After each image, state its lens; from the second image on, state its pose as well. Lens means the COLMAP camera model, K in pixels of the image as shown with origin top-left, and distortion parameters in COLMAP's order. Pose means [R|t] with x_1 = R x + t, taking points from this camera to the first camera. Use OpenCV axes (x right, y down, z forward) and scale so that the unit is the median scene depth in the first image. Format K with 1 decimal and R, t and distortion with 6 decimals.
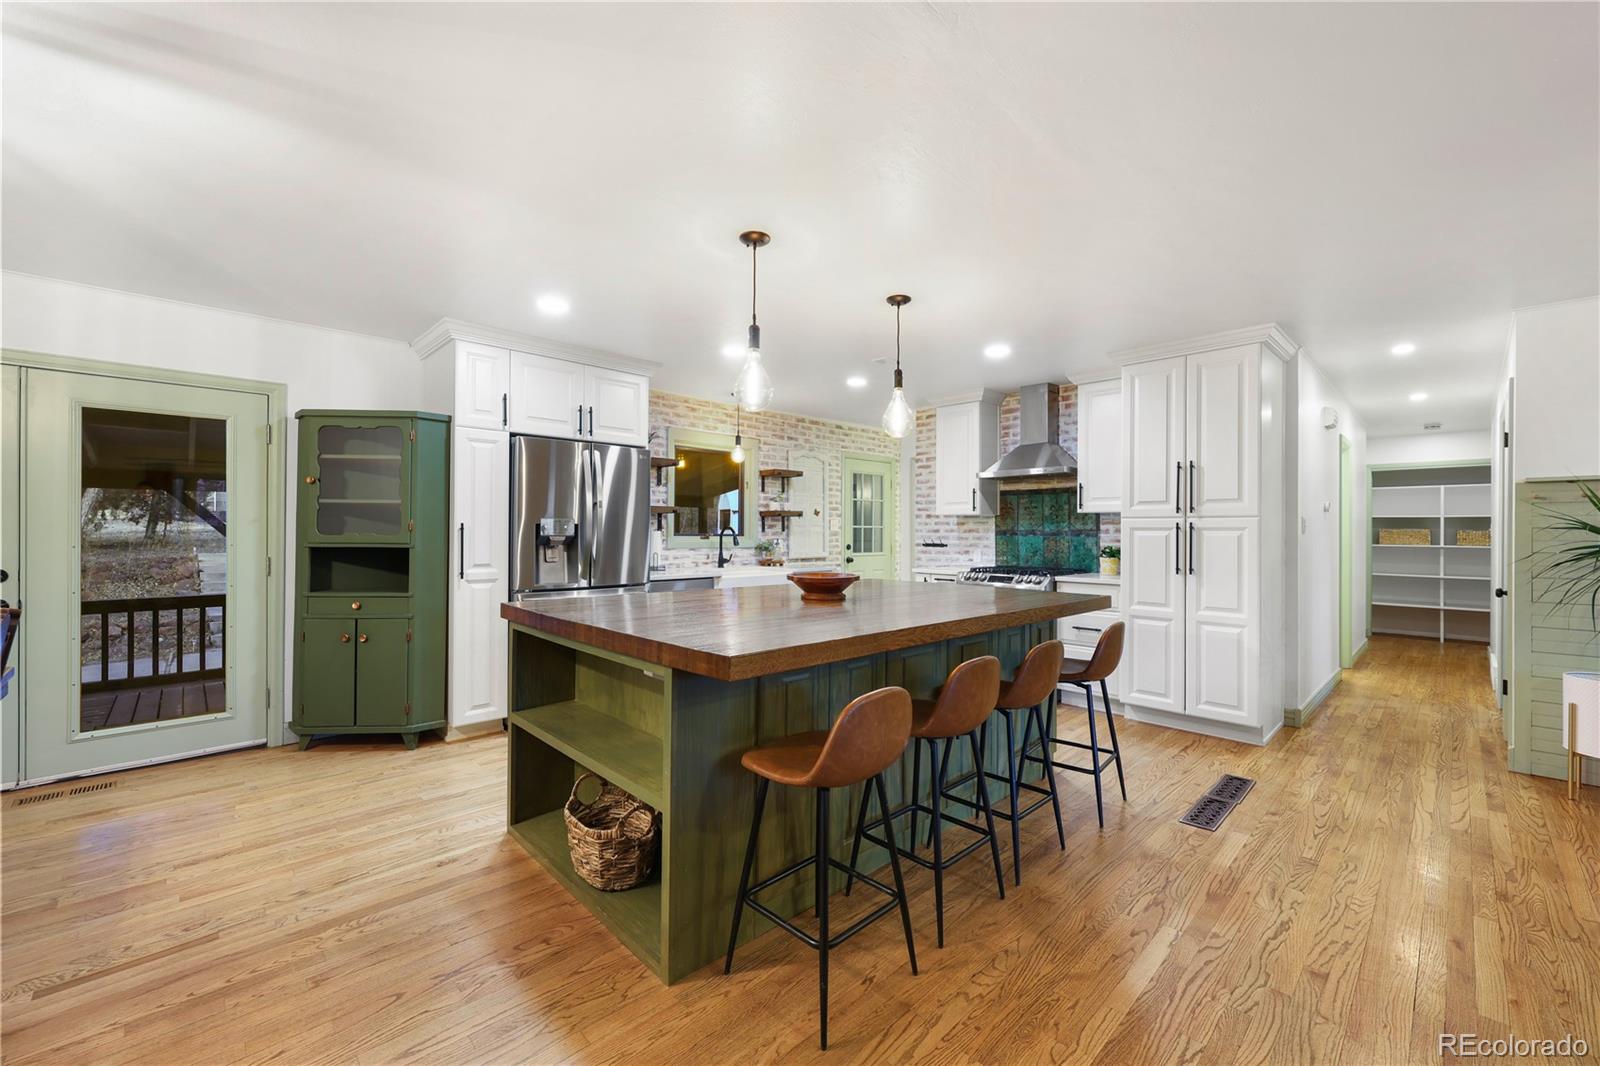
lens RADIAL K [[644.0, 0, 800.0], [0, 644.0, 533.0], [0, 0, 1]] dist [0.001381, 0.000155]
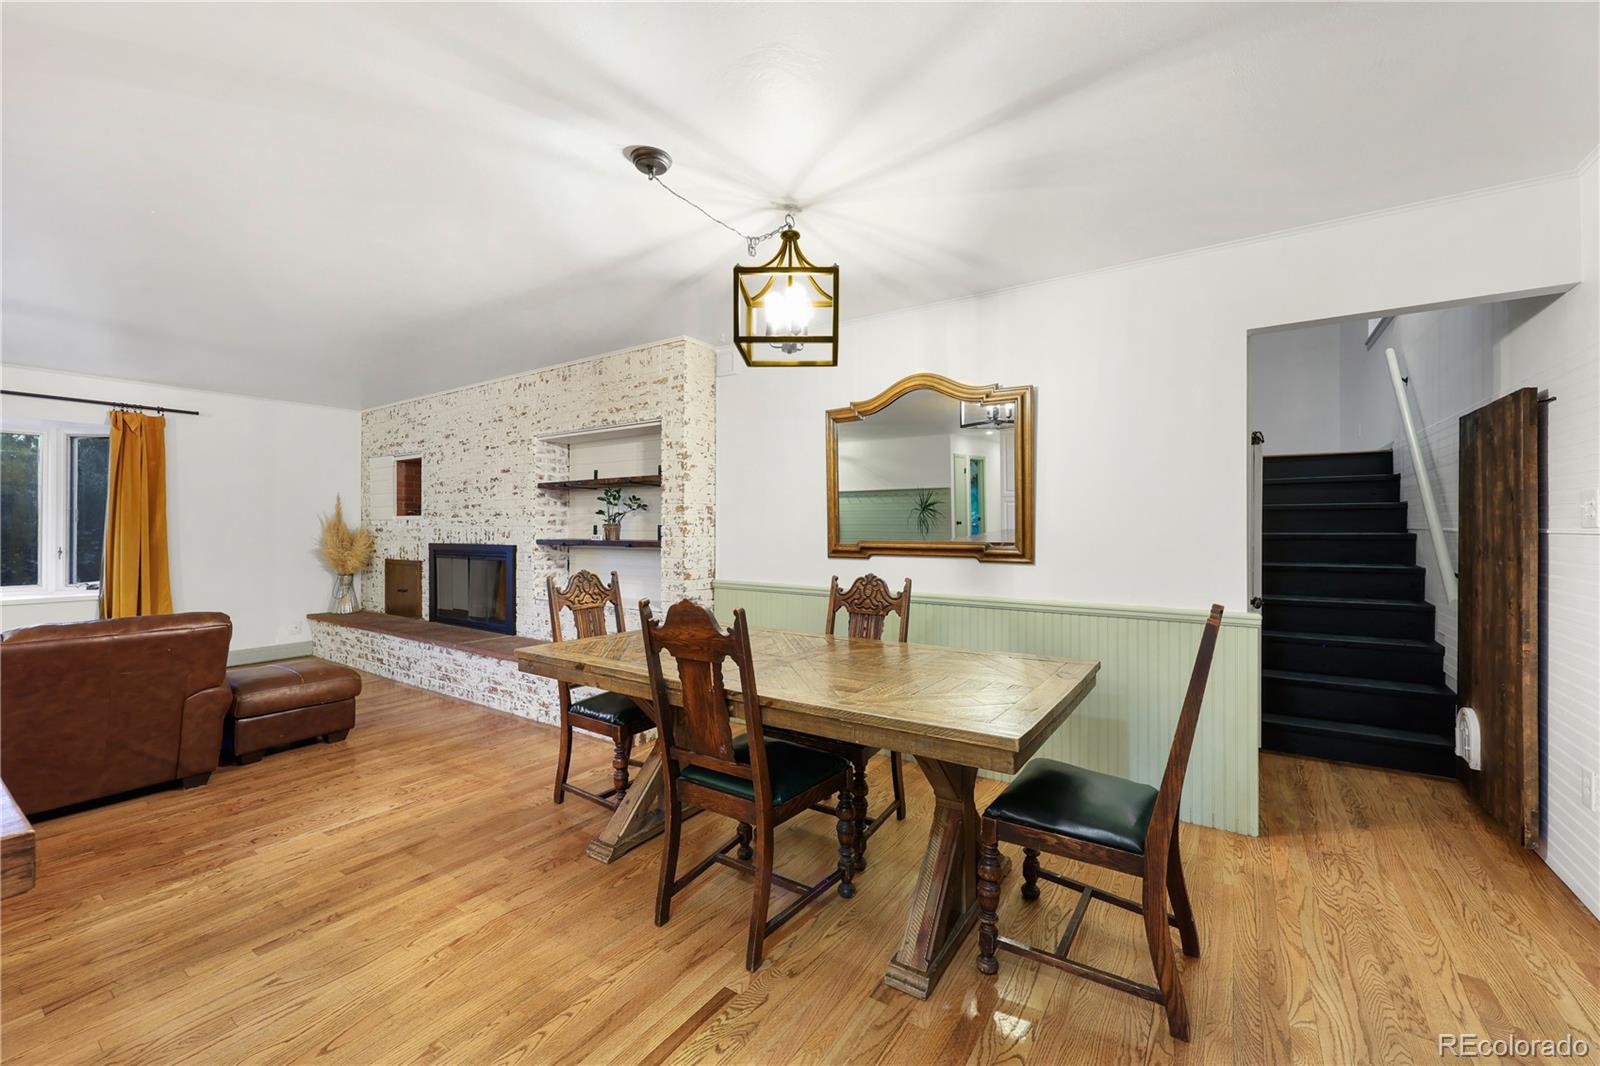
lens RADIAL K [[636.9, 0, 801.4], [0, 636.9, 522.4], [0, 0, 1]] dist [0.000557, 0.000088]
pose [[-0.978664, -0.006821, -0.205353, -1.056216], [-0.006200, 0.999974, -0.003667, -0.015912], [0.205373, -0.002316, -0.978681, 1.954939]]
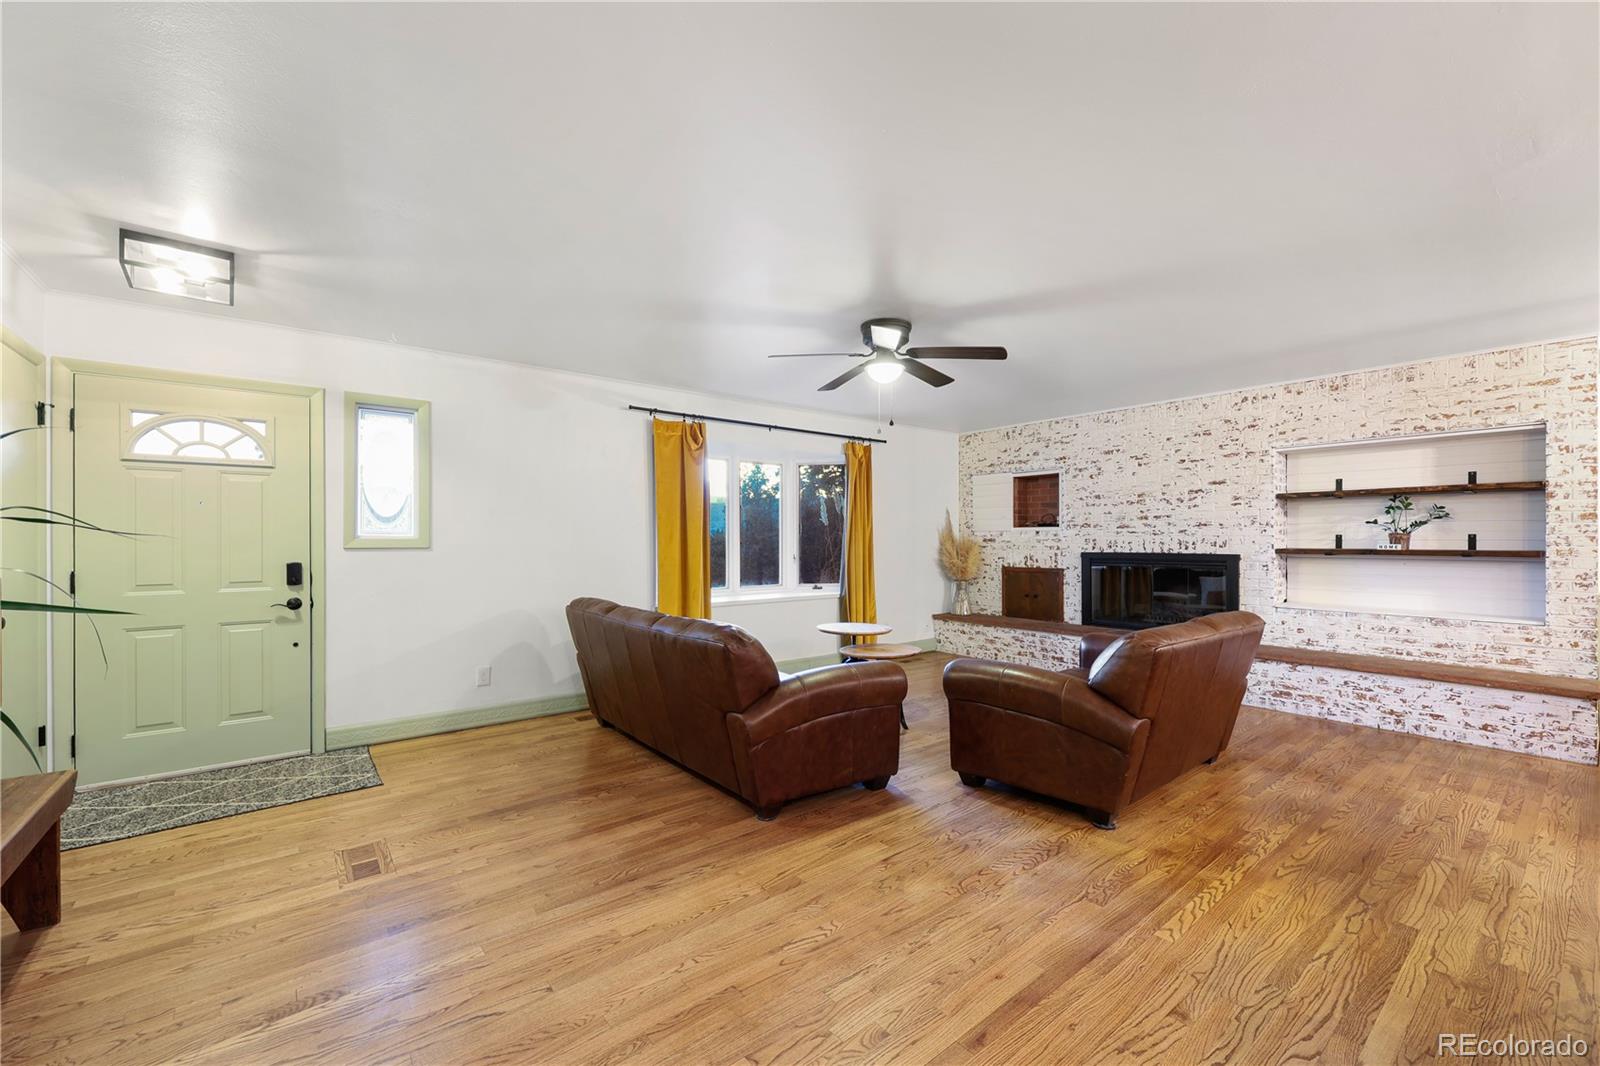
lens RADIAL K [[644.0, 0, 800.0], [0, 644.0, 533.0], [0, 0, 1]] dist [0.001381, 0.000155]
pose [[-0.995107, -0.001615, 0.098794, 1.306137], [-0.001909, 0.999994, -0.002888, -0.002519], [-0.098789, -0.003062, -0.995104, 2.056565]]
